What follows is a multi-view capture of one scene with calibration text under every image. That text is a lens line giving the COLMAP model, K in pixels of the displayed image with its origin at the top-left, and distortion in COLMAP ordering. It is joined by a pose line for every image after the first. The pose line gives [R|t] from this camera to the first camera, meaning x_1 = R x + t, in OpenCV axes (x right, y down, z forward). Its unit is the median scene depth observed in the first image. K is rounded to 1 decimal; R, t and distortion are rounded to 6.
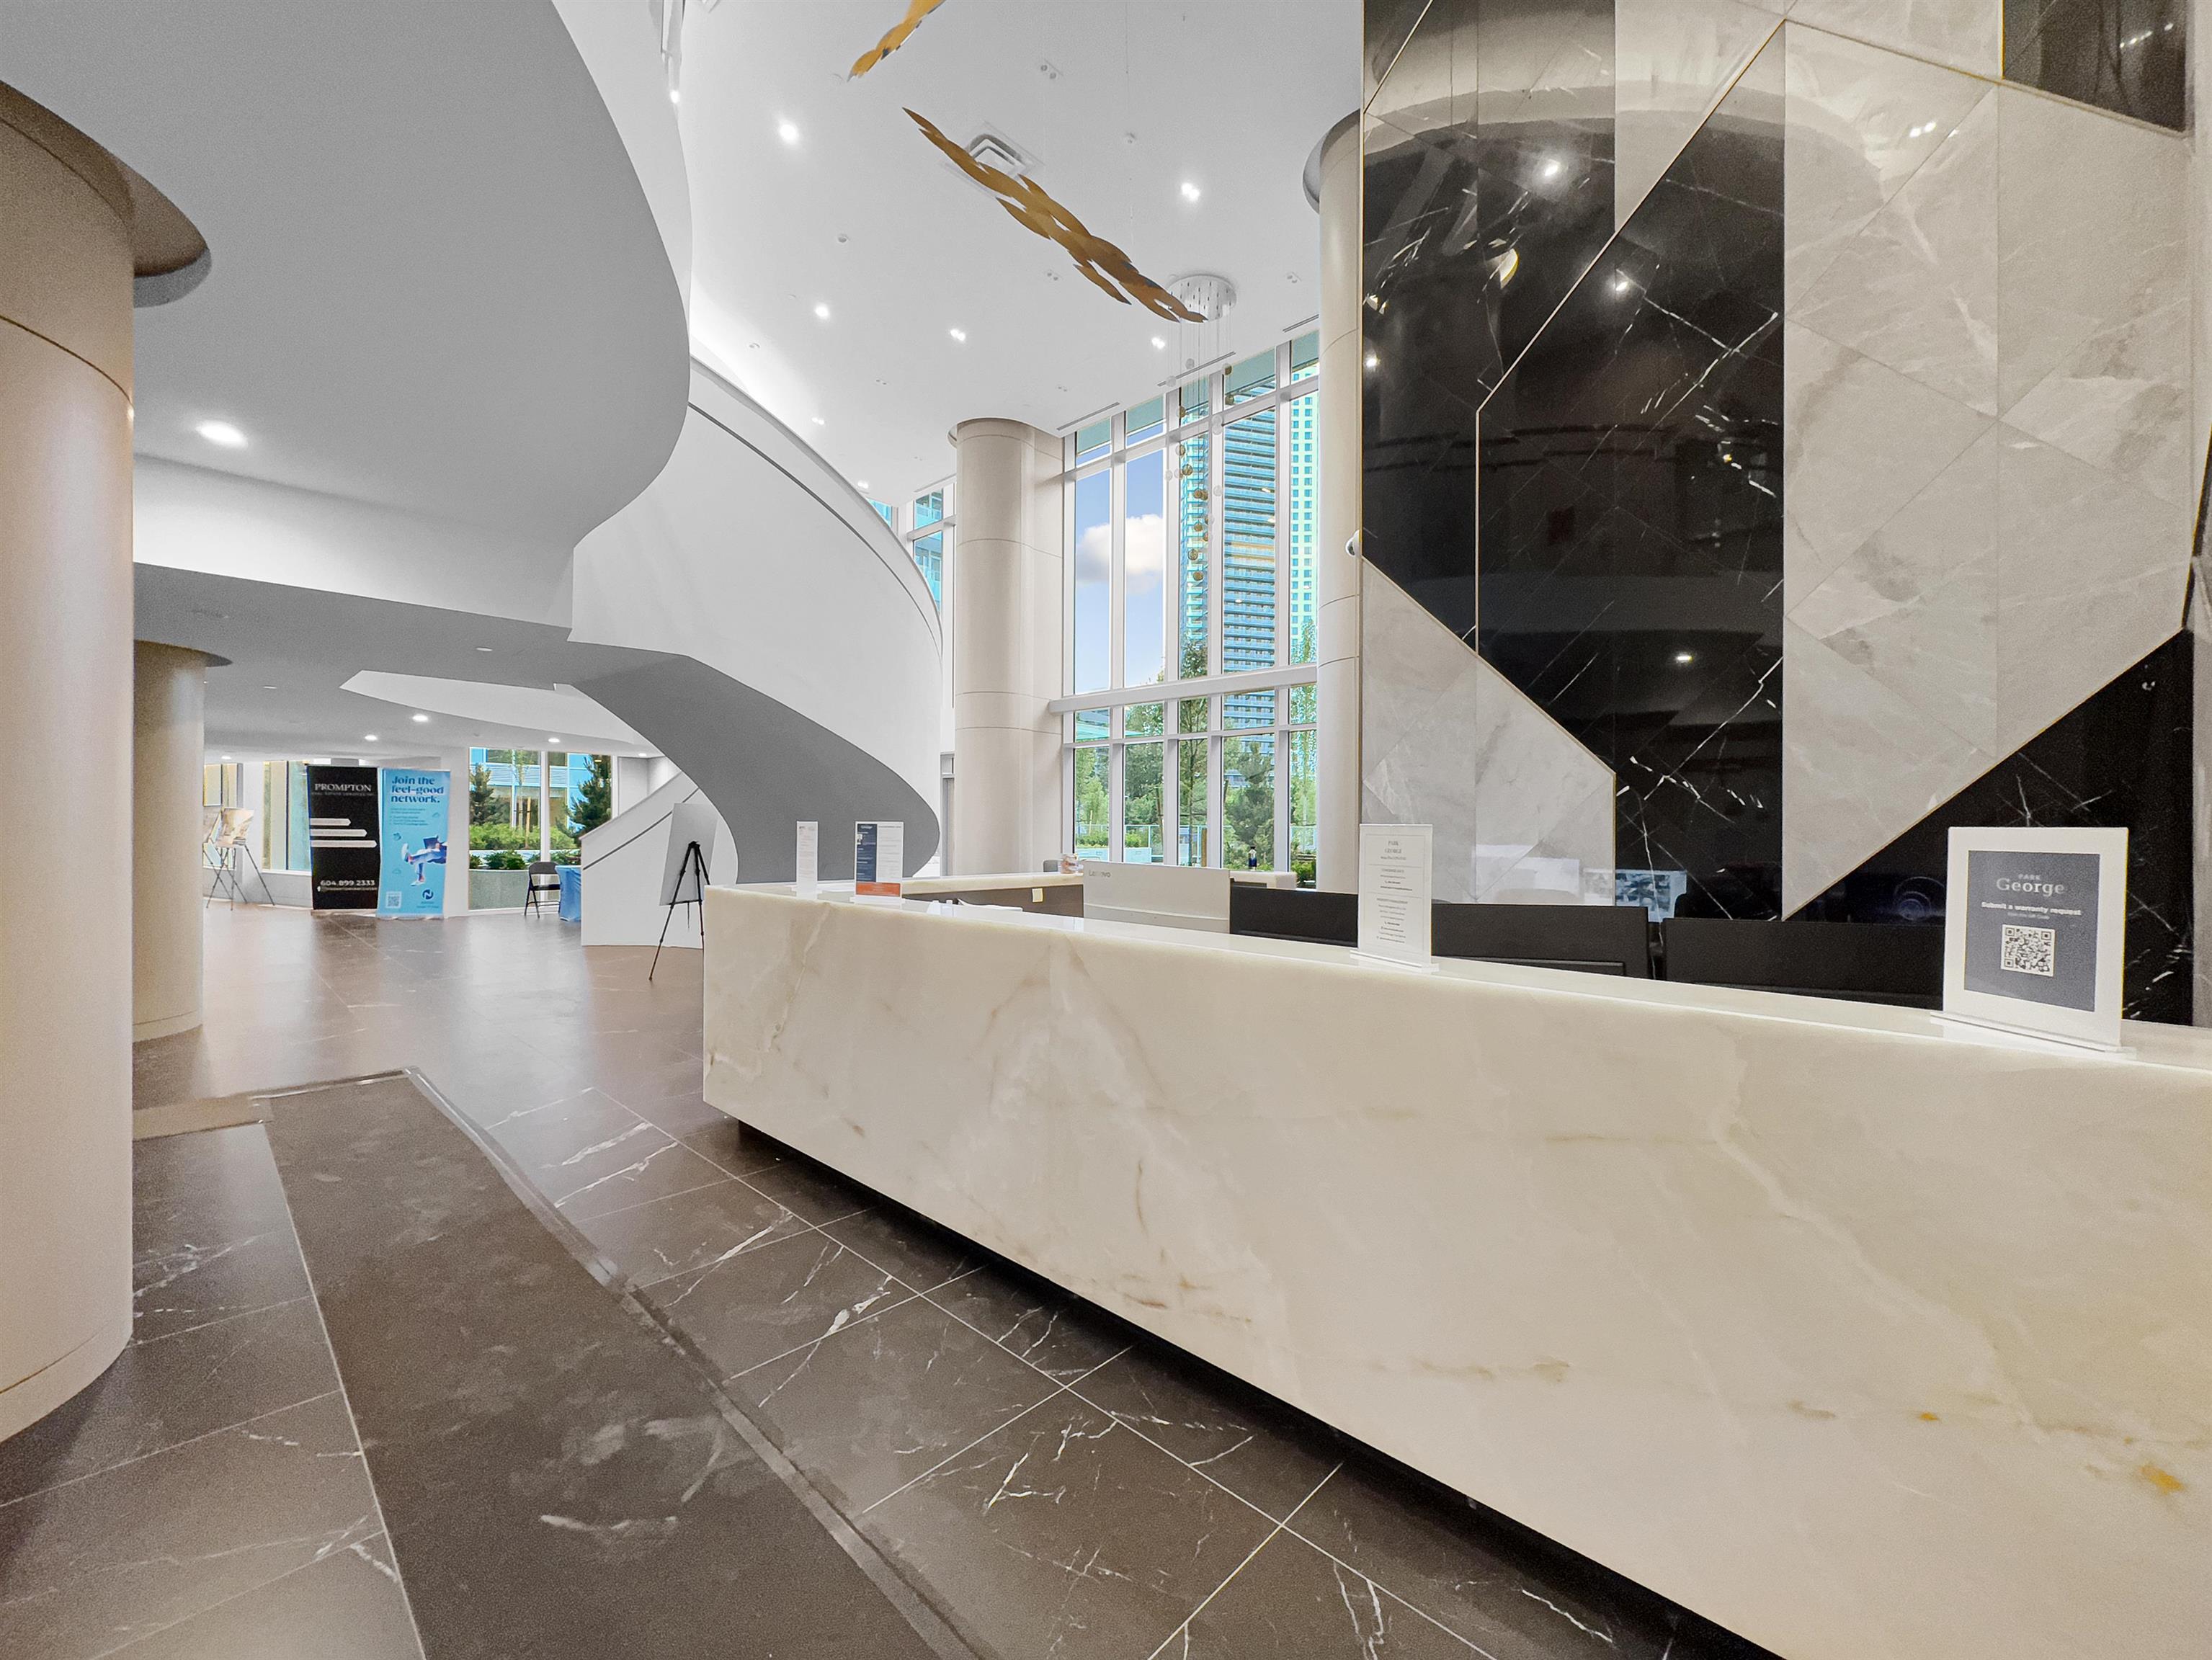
lens RADIAL K [[896.9, 0, 1098.1], [0, 896.9, 824.5], [0, 0, 1]] dist [-0.003272, -0.000176]
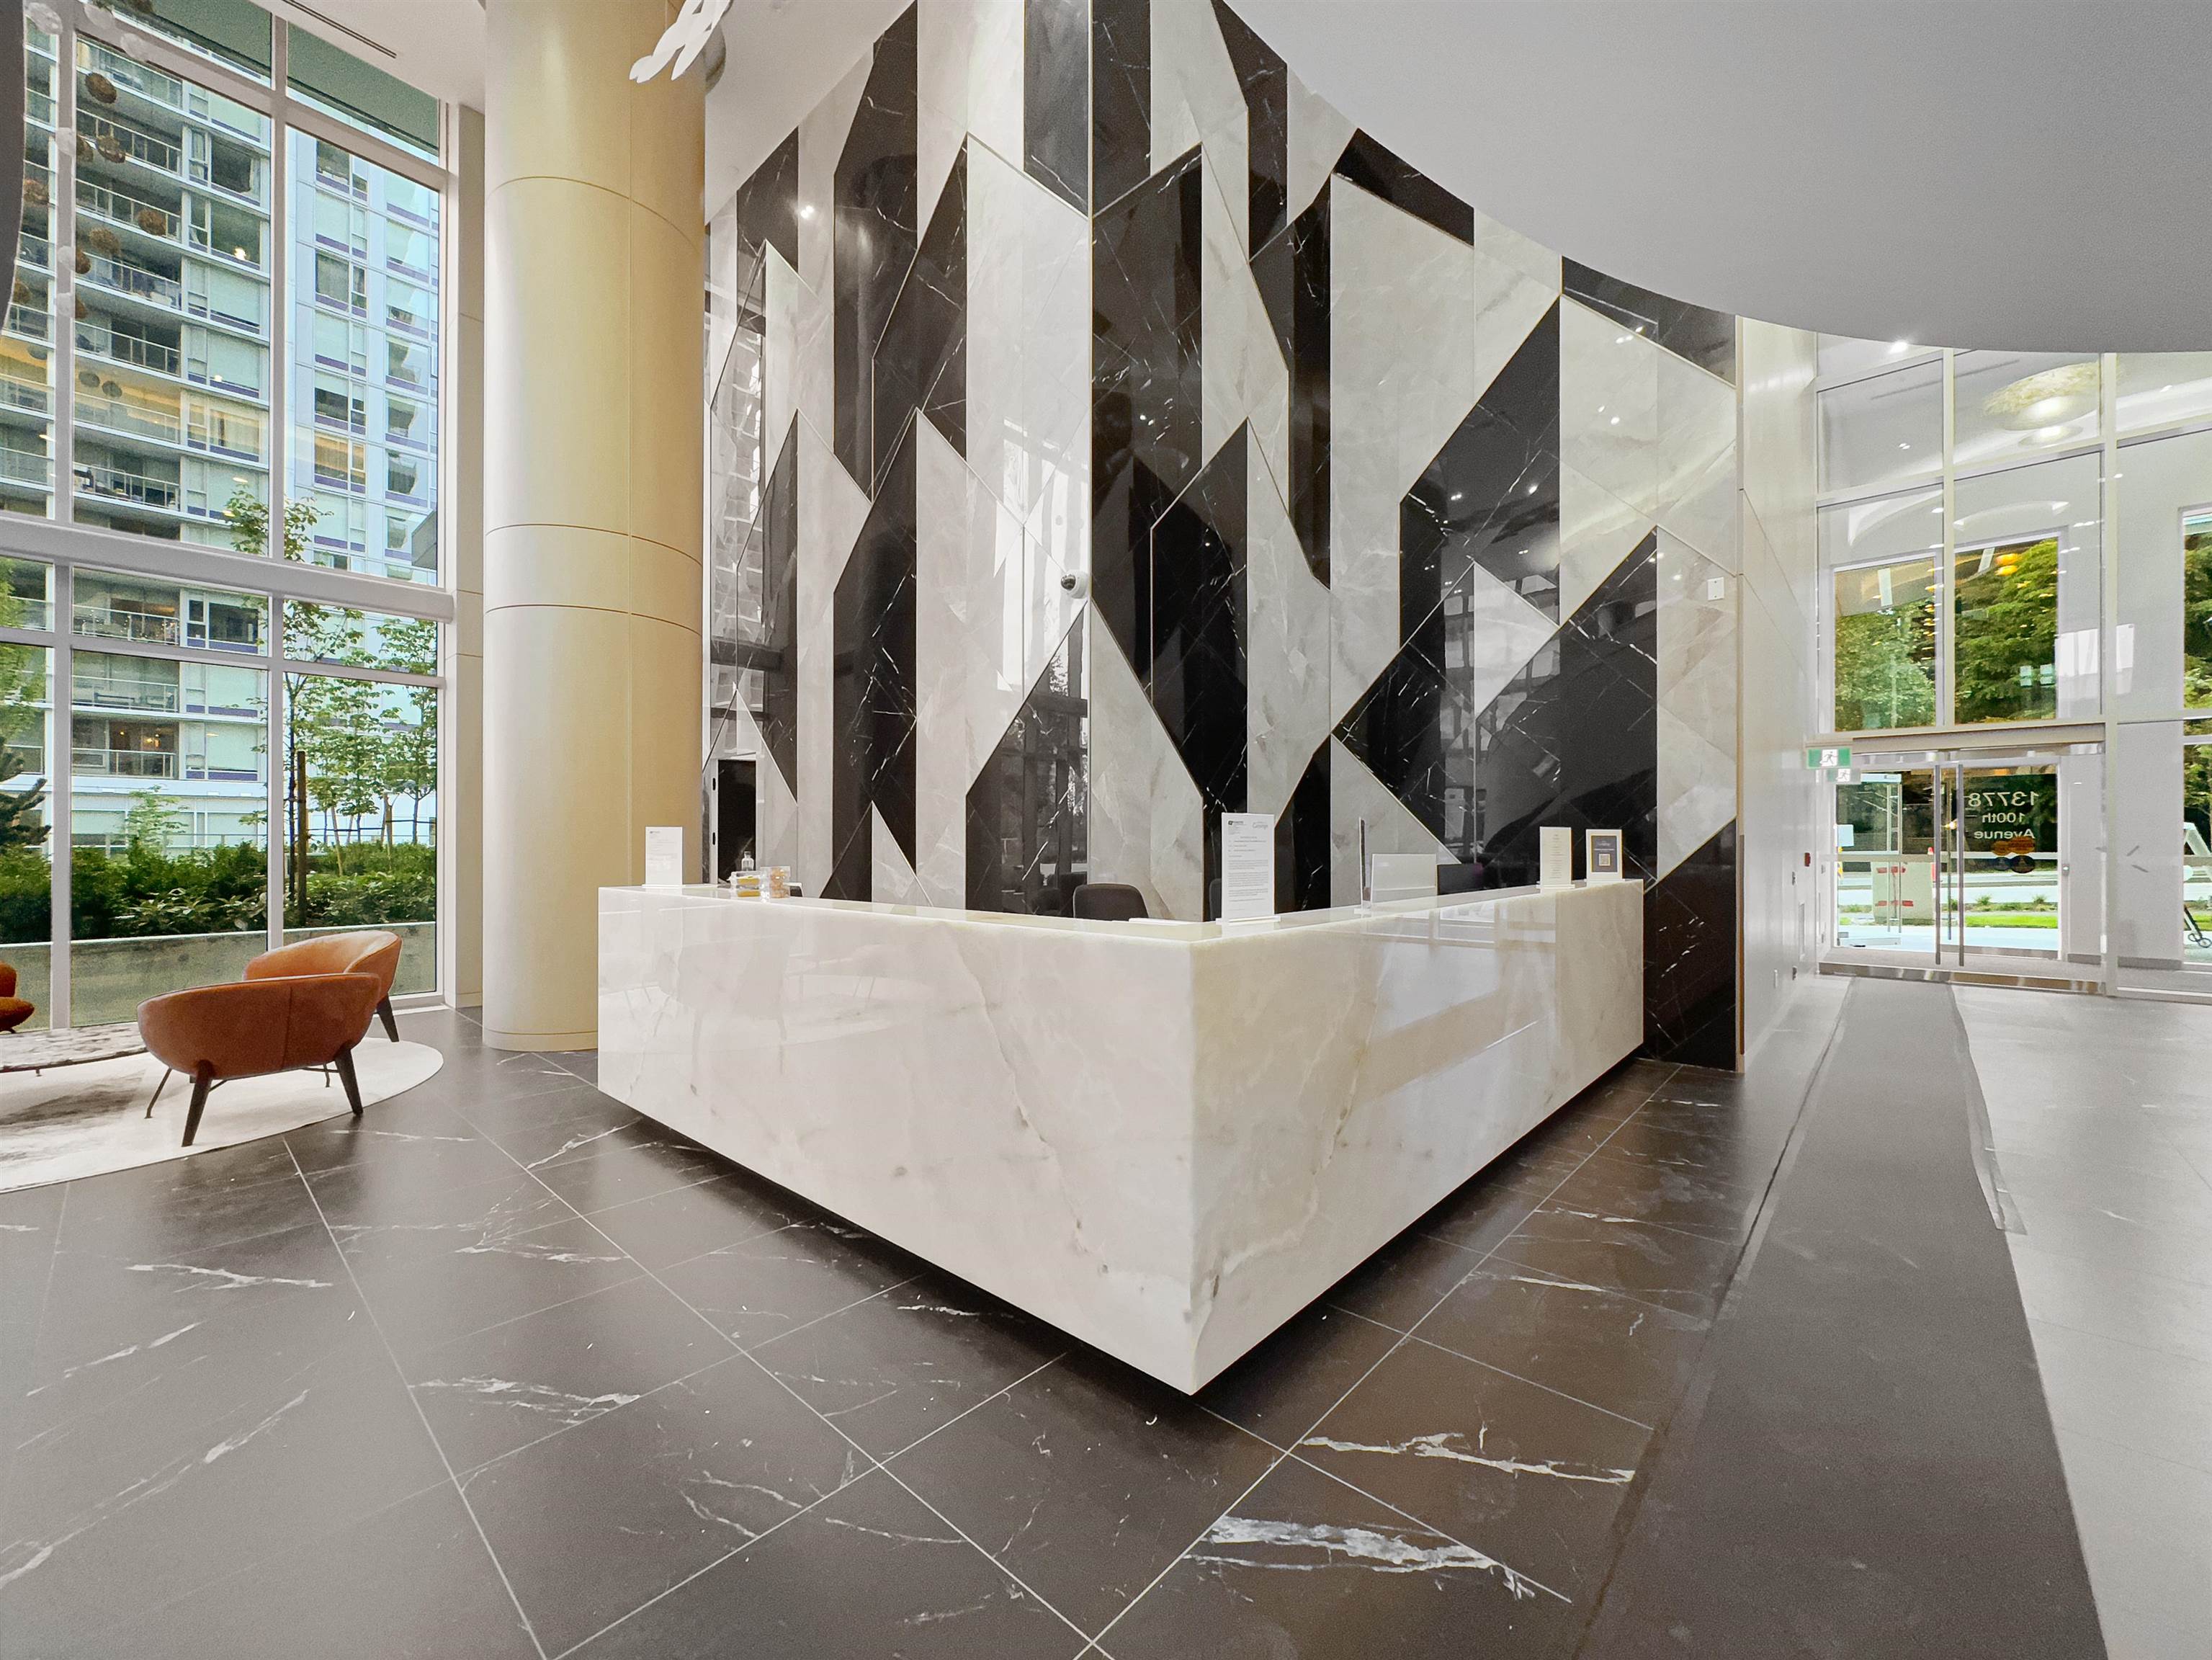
lens RADIAL K [[897.1, 0, 1097.0], [0, 897.1, 839.2], [0, 0, 1]] dist [-0.003272, -0.000176]
pose [[-0.029907, -0.008119, 0.999520, -1.256558], [-0.003652, 0.999961, 0.008013, 0.009772], [-0.999546, -0.003410, -0.029935, 1.462463]]
